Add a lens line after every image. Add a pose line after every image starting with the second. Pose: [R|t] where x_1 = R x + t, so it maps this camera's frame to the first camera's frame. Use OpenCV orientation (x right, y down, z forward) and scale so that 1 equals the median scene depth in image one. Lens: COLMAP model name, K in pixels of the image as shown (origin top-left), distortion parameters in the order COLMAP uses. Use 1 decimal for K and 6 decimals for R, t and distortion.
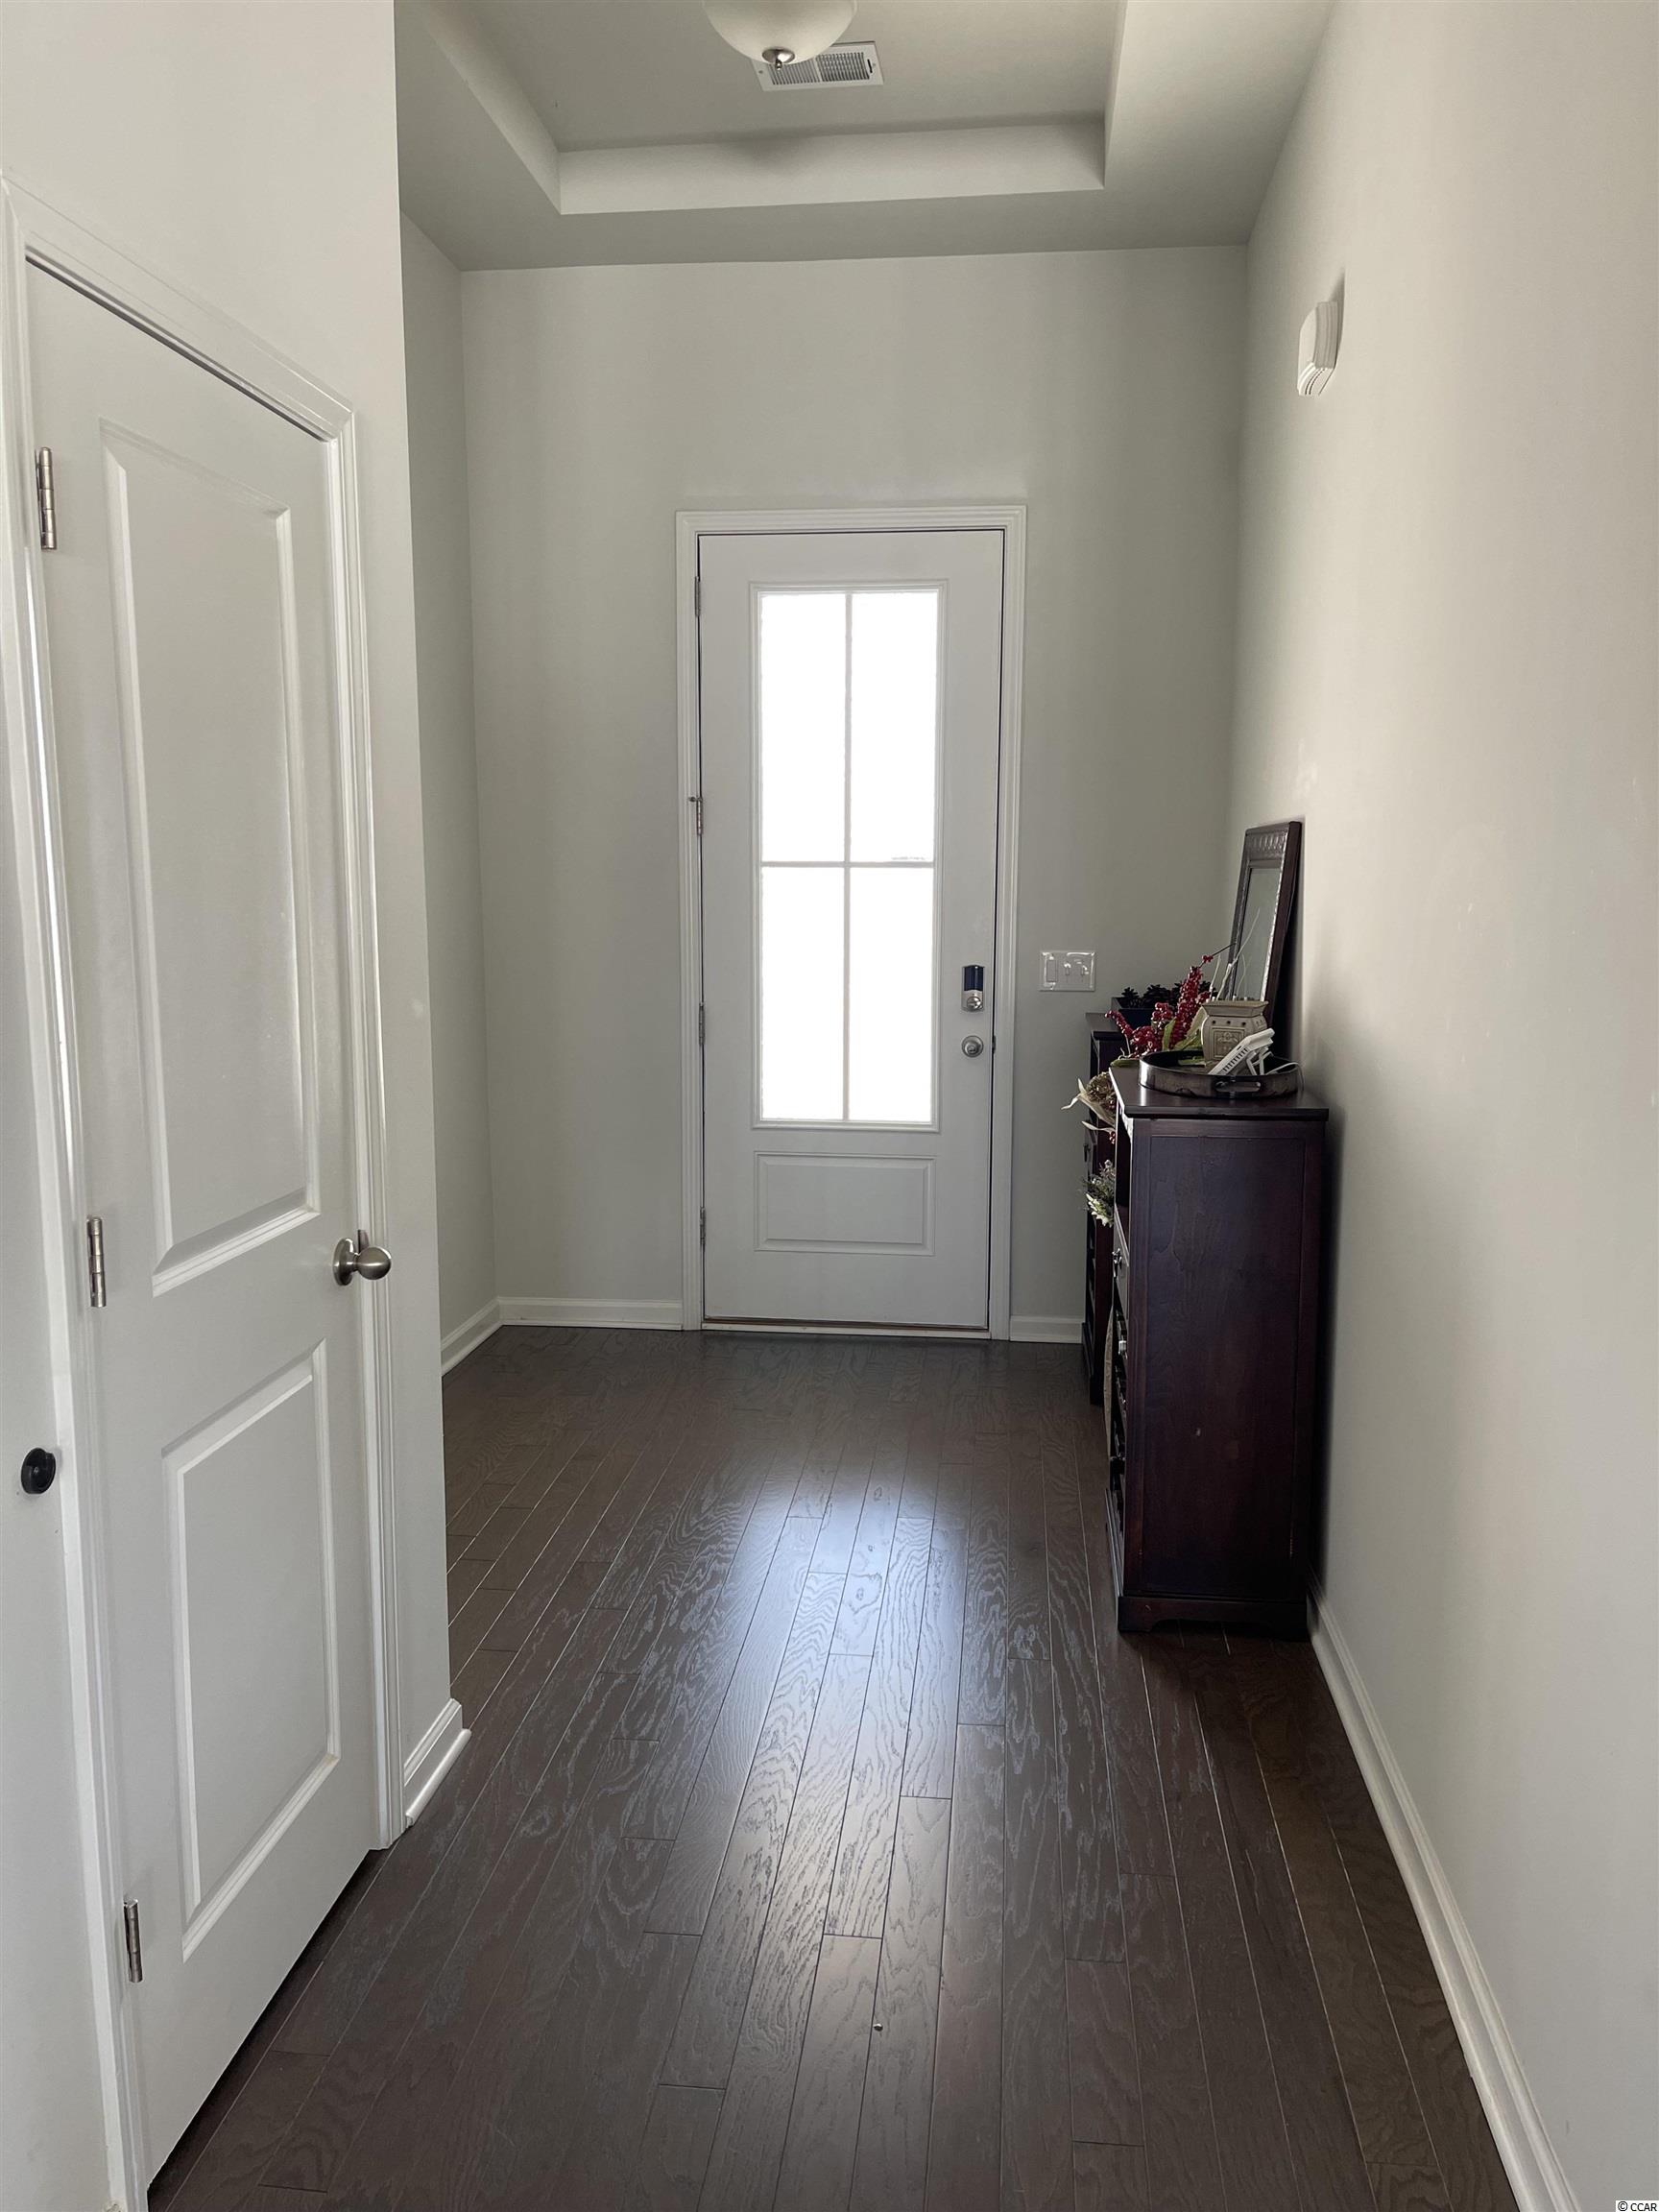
lens RADIAL K [[1671.9, 0, 831.4], [0, 1671.9, 1107.1], [0, 0, 1]] dist [0.064606, -0.083805]
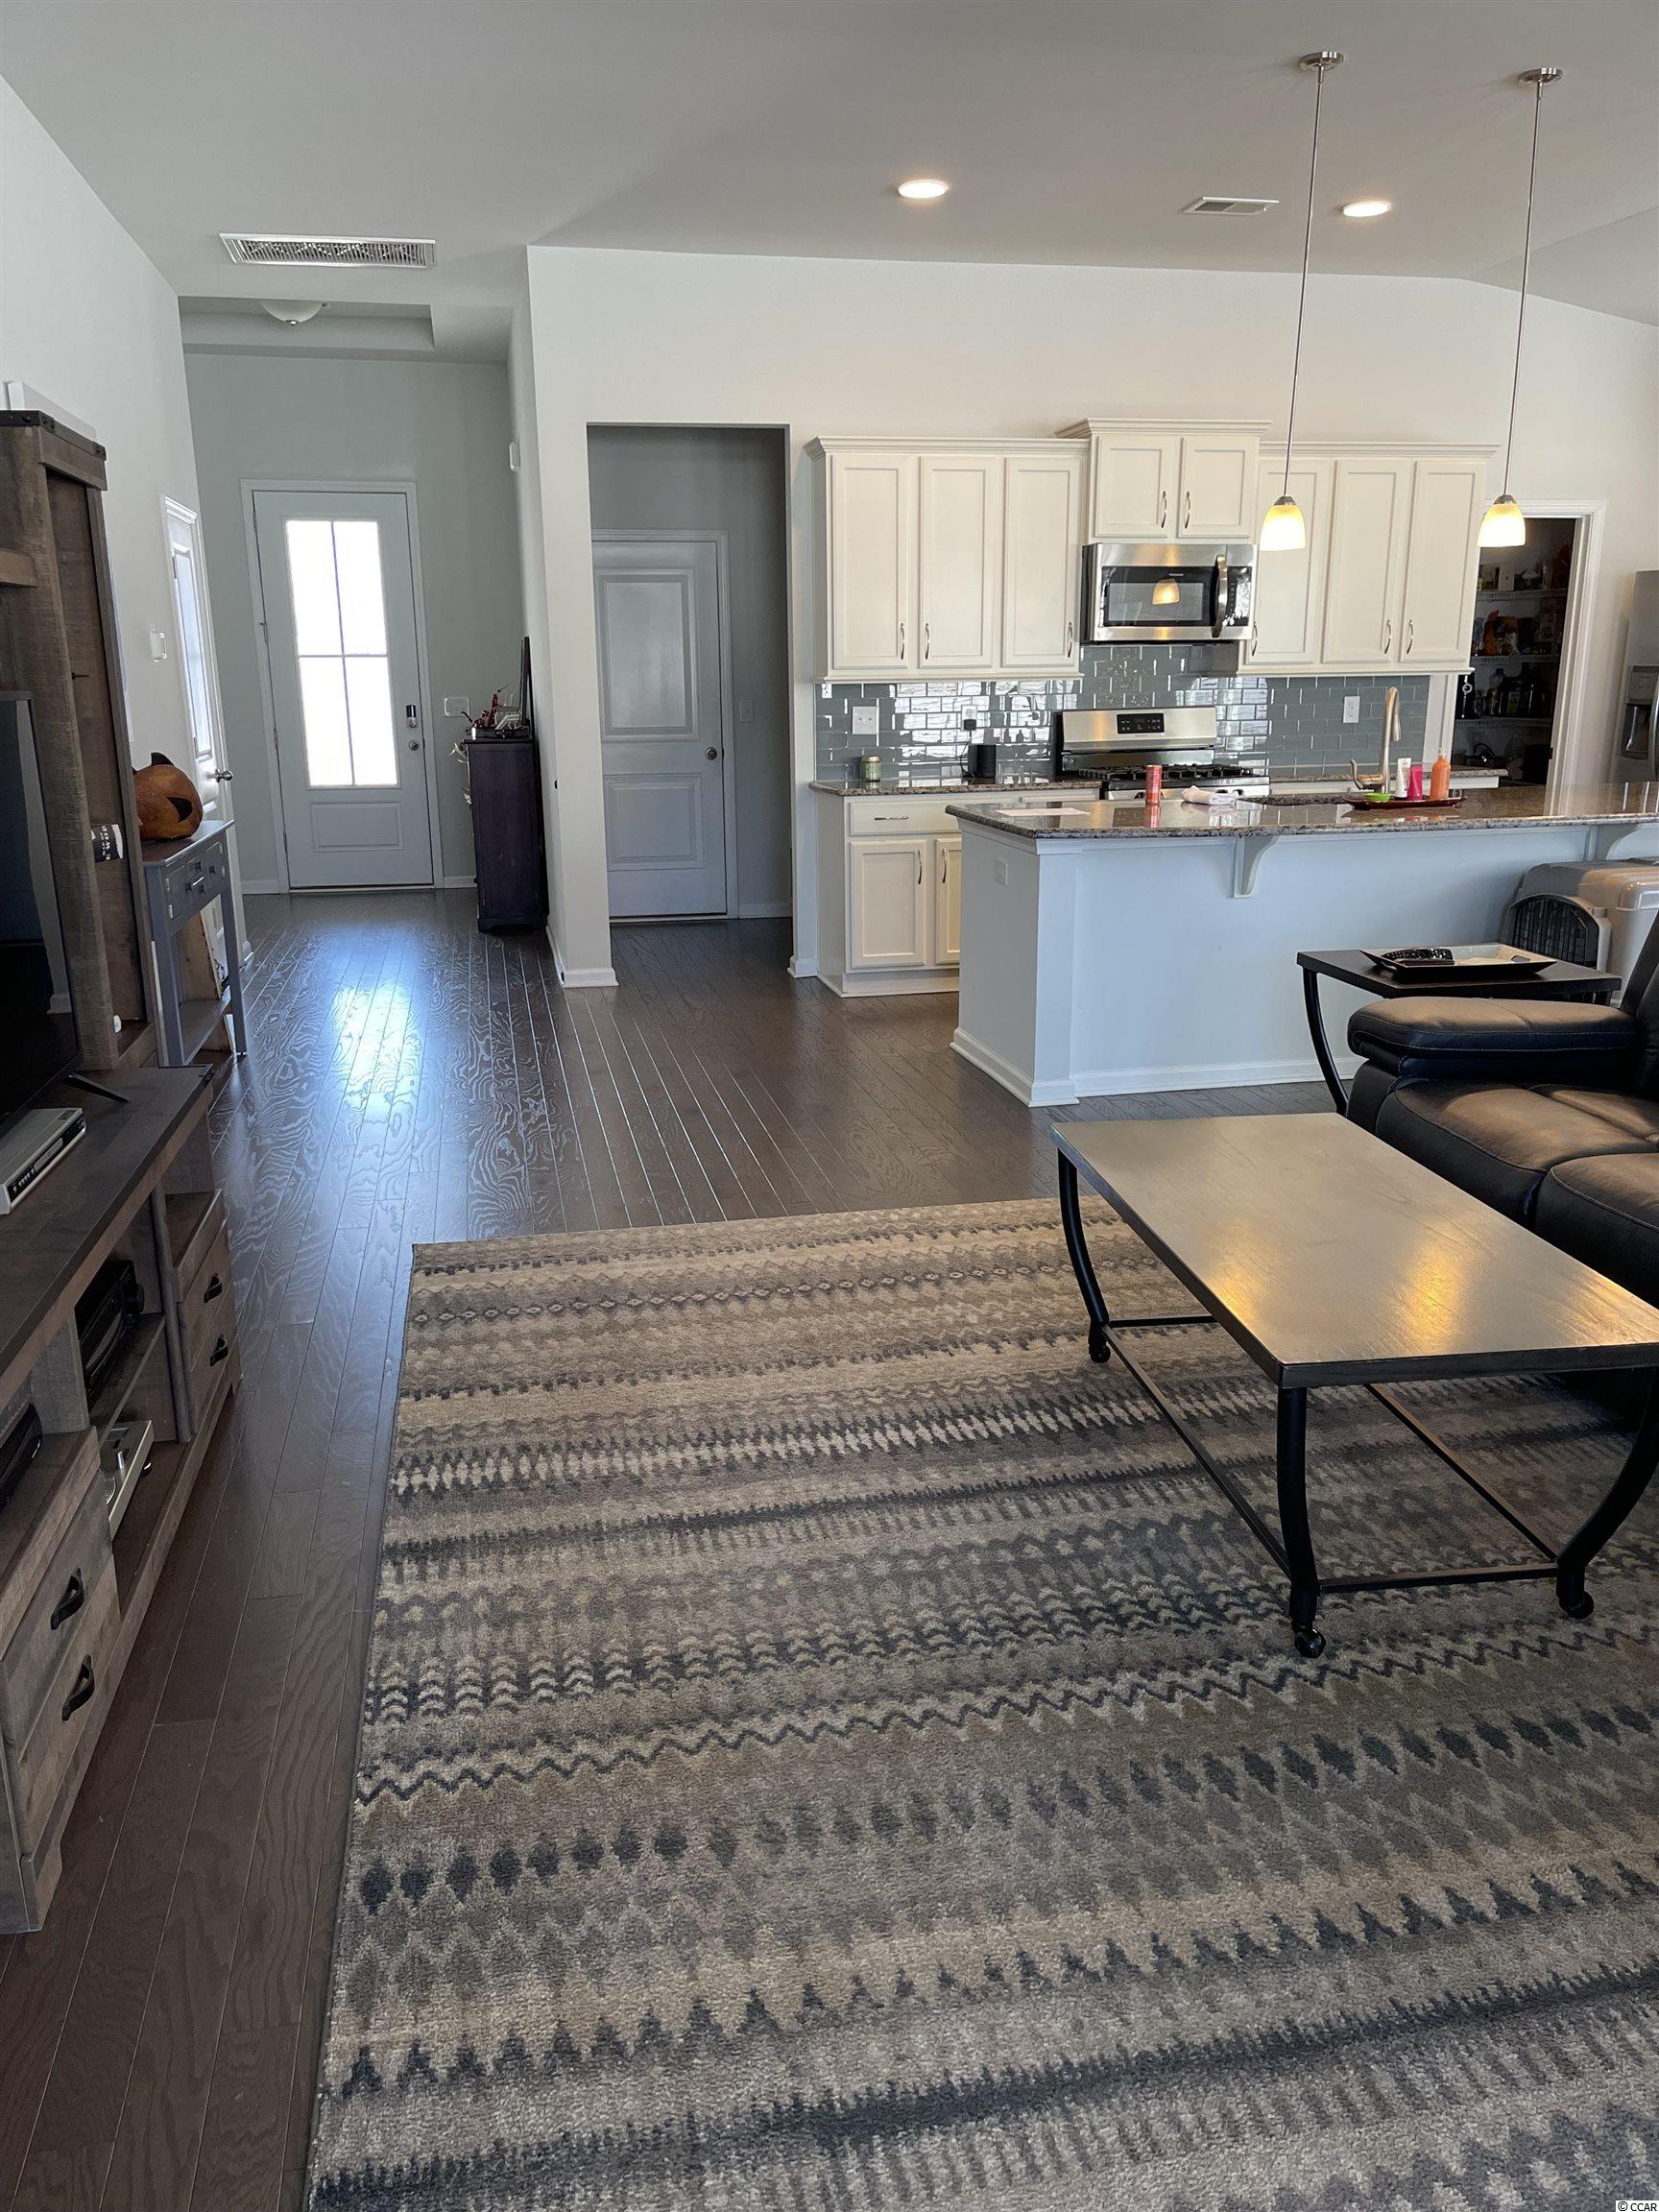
lens RADIAL K [[1671.9, 0, 806.6], [0, 1671.9, 1117.9], [0, 0, 1]] dist [0.064606, -0.083805]
pose [[0.956762, -0.088598, 0.277049, -0.070398], [0.057470, 0.991285, 0.118538, 0.206414], [-0.285137, -0.097490, 0.953516, -1.201513]]
